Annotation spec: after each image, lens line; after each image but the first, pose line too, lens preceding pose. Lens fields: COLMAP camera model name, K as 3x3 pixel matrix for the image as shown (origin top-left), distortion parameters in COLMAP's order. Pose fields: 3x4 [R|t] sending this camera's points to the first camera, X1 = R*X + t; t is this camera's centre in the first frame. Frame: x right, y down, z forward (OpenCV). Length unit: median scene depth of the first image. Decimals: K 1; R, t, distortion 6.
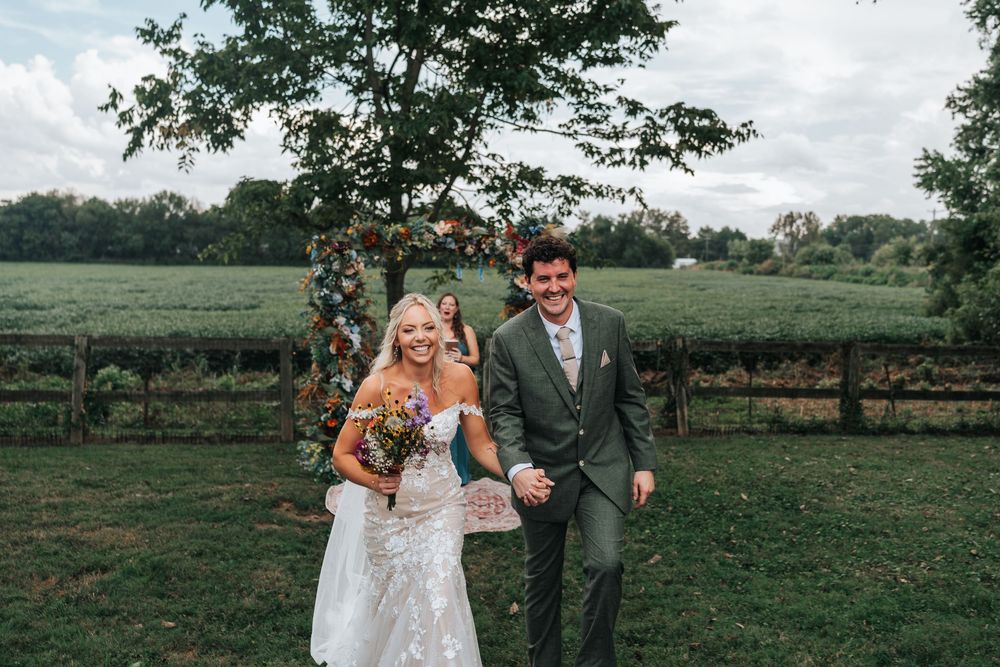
lens RADIAL K [[1019.9, 0, 541.0], [0, 1019.9, 331.3], [0, 0, 1]] dist [-0.008248, 0.000000]
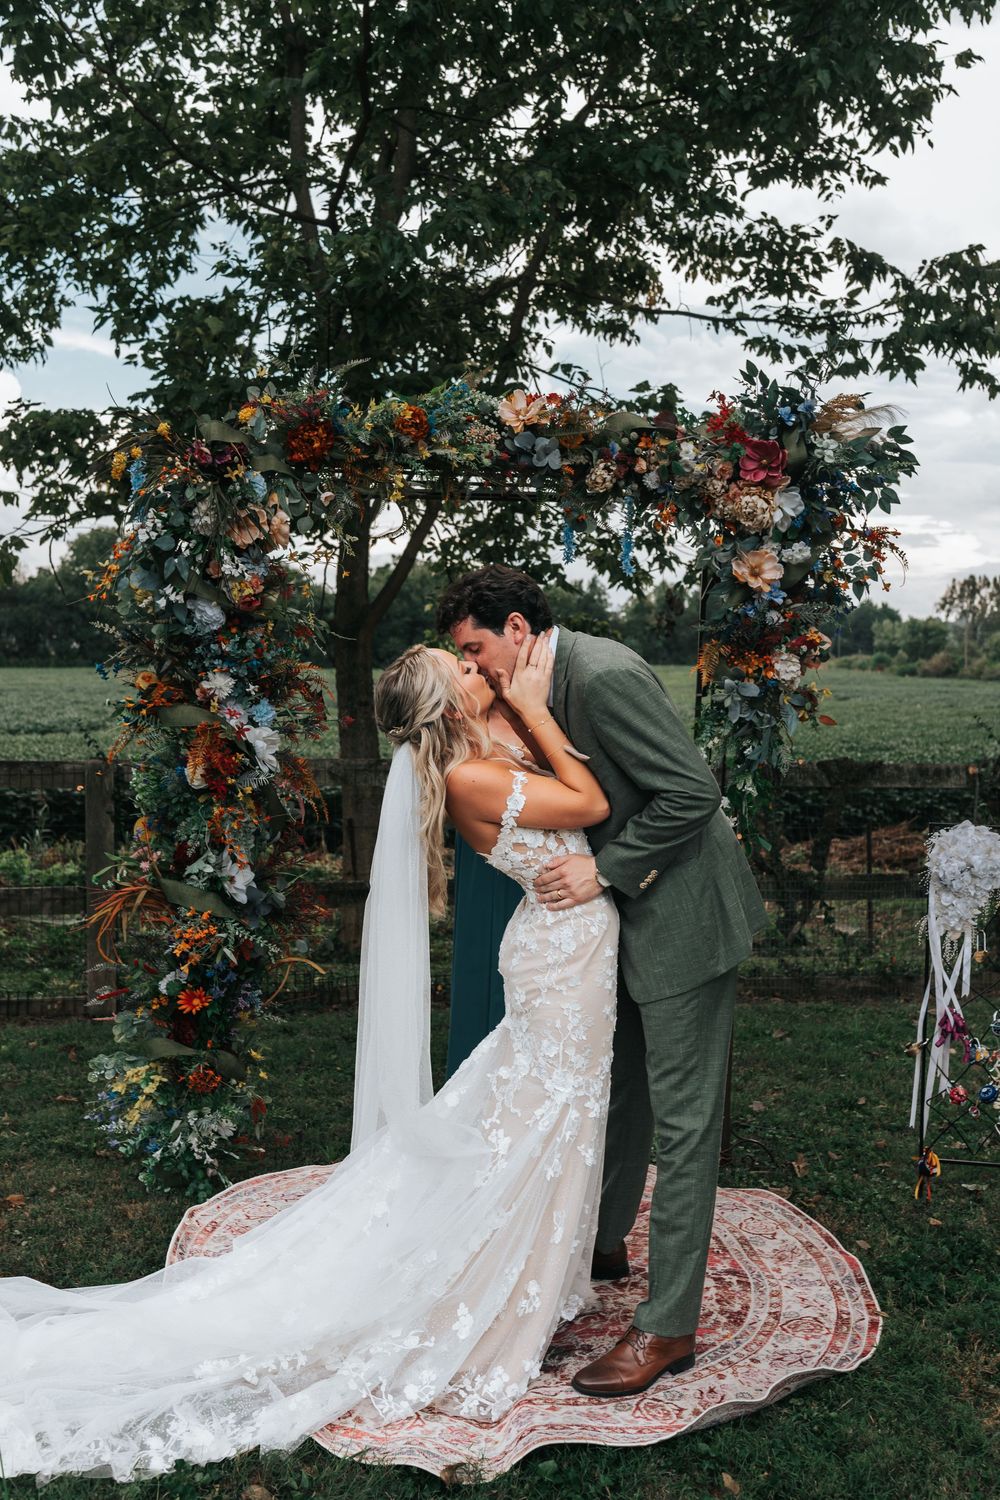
lens RADIAL K [[1529.9, 0, 495.0], [0, 1529.9, 709.2], [0, 0, 1]] dist [-0.008248, 0.000000]
pose [[0.999291, -0.010484, -0.036173, -0.087292], [0.008880, 0.998983, -0.044208, 0.018808], [0.036600, 0.043855, 0.998367, 0.497590]]
